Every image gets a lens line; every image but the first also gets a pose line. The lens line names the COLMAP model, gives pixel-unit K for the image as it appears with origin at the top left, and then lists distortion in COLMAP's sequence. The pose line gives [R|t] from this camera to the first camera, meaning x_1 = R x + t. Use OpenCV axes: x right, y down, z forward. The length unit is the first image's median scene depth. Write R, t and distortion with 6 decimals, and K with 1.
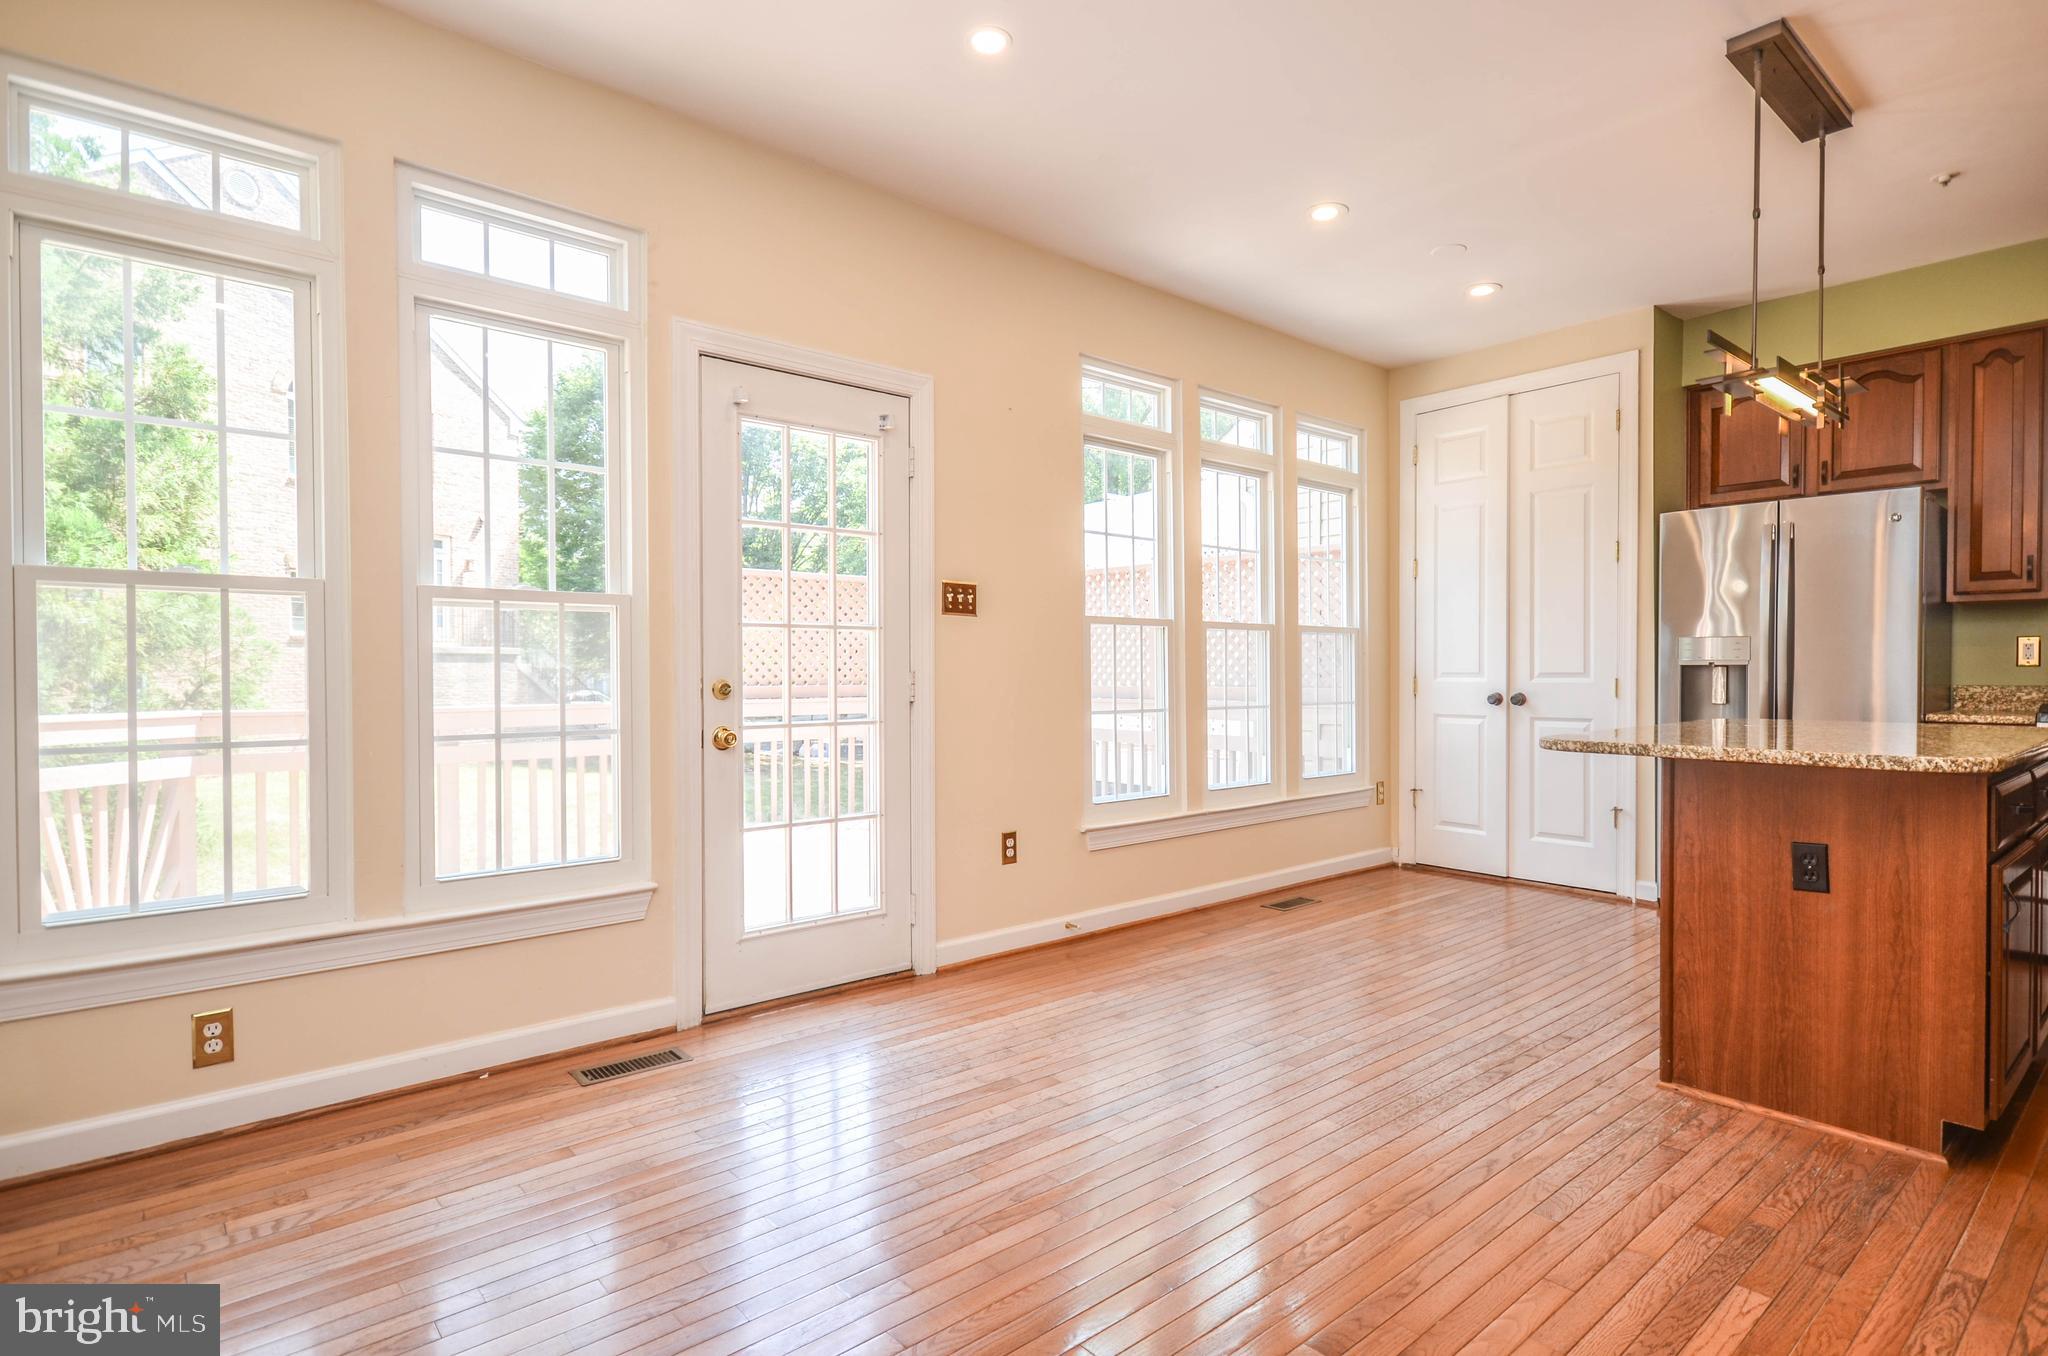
lens RADIAL K [[1035.6, 0, 1050.7], [0, 1035.6, 684.3], [0, 0, 1]] dist [0.011196, -0.001624]
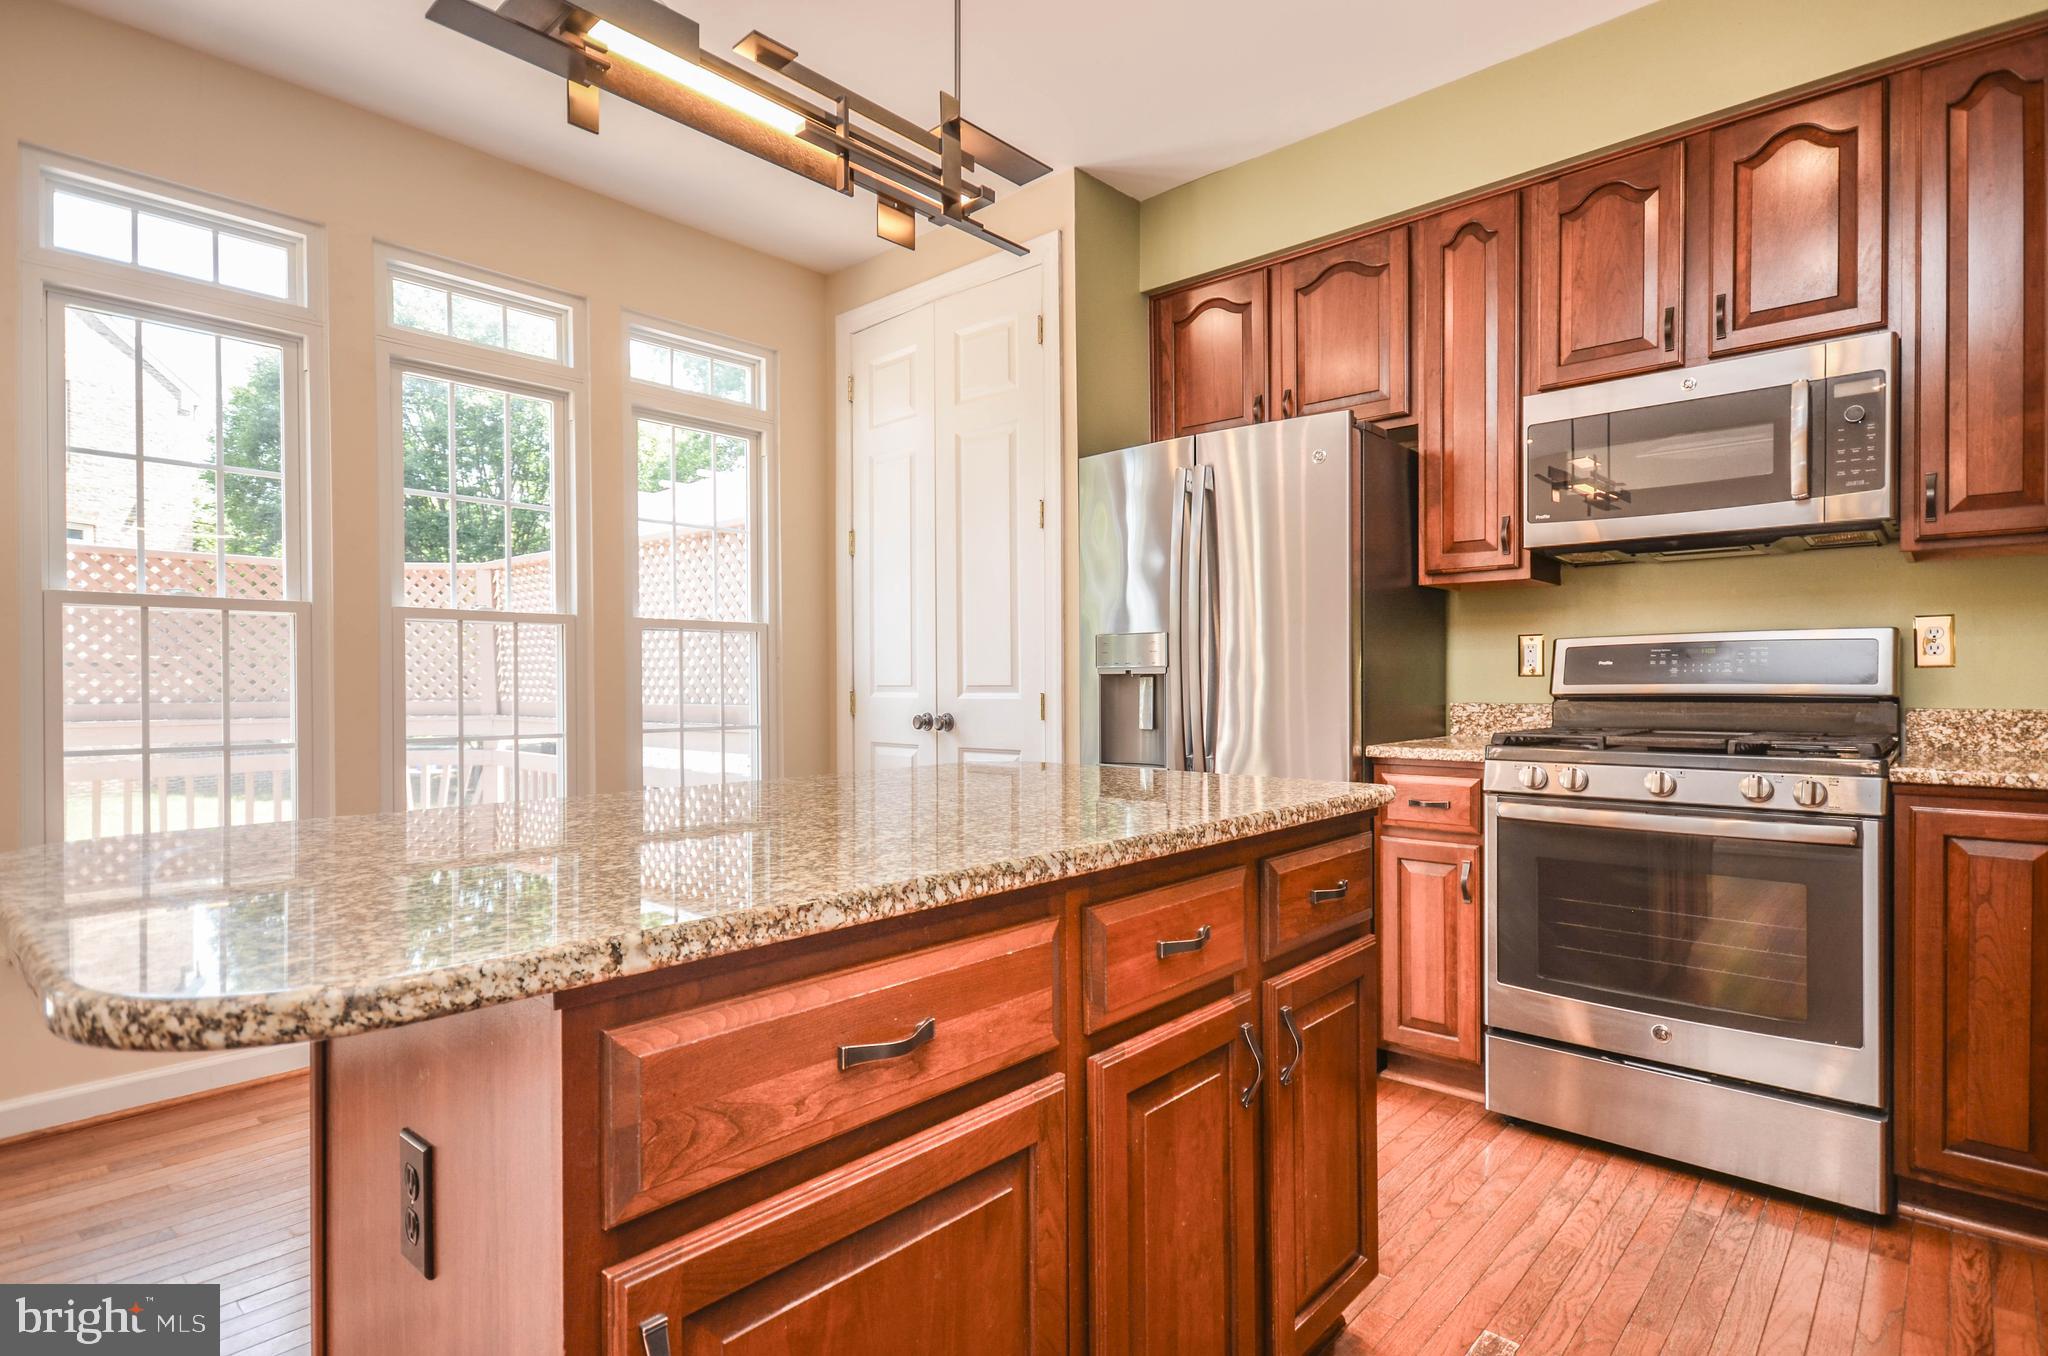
lens RADIAL K [[1035.6, 0, 1043.2], [0, 1035.6, 682.5], [0, 0, 1]] dist [0.011196, -0.001624]
pose [[0.991854, -0.001038, 0.127376, 0.541494], [0.002704, 0.999913, -0.012909, -0.004643], [-0.127352, 0.013148, 0.991770, 0.353452]]
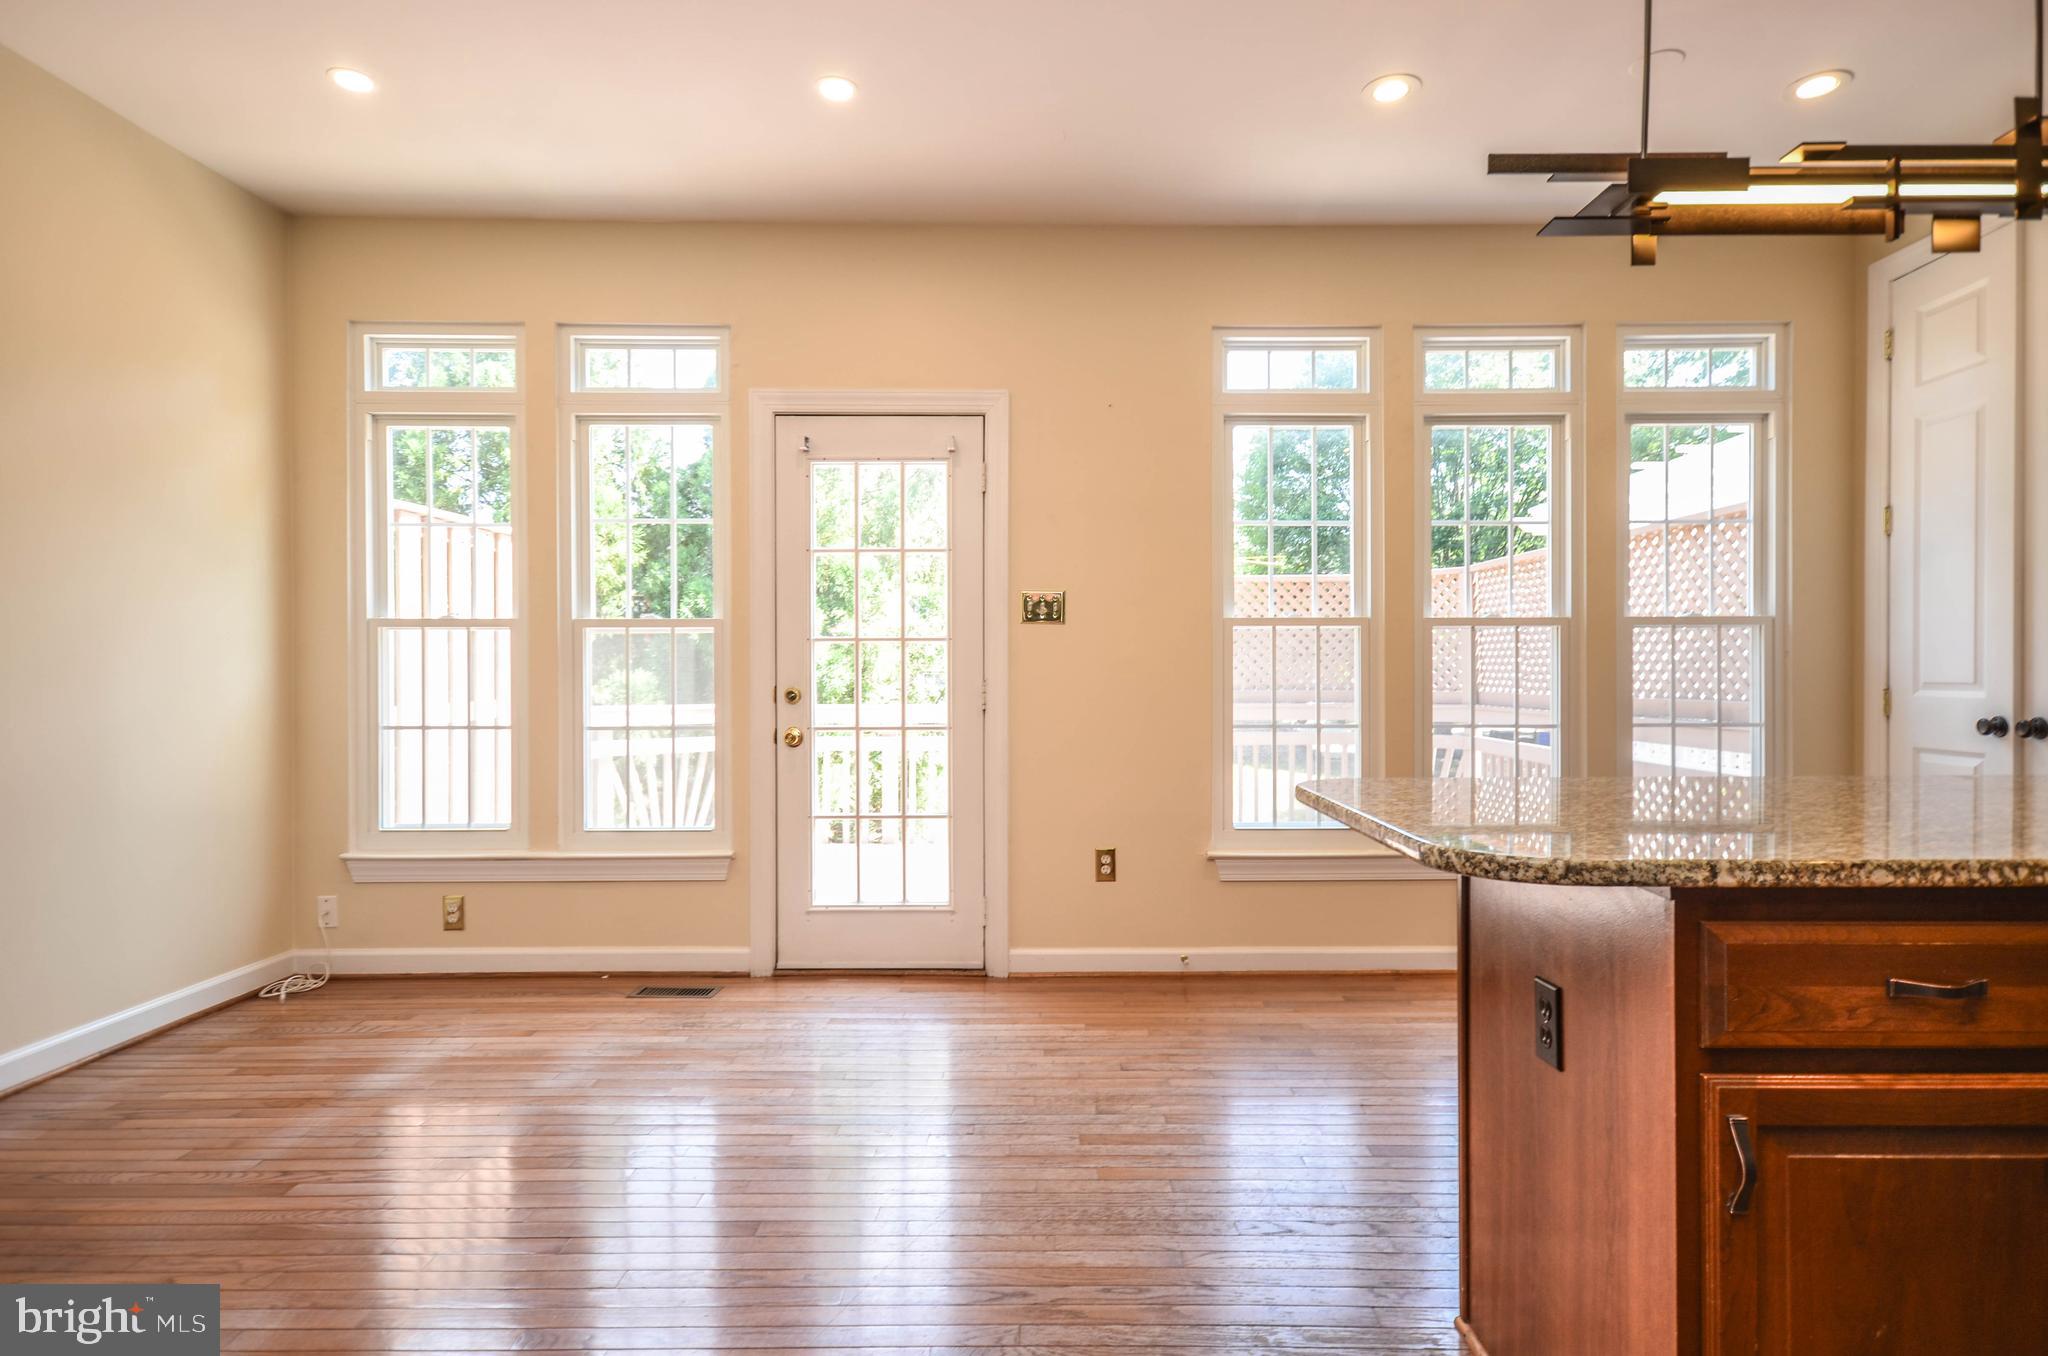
lens RADIAL K [[1035.6, 0, 1076.5], [0, 1035.6, 688.1], [0, 0, 1]] dist [0.011196, -0.001624]
pose [[0.756938, 0.007745, -0.653441, 0.543772], [-0.007093, 0.999968, 0.003635, -0.008629], [0.653448, 0.001884, 0.756969, 0.246728]]
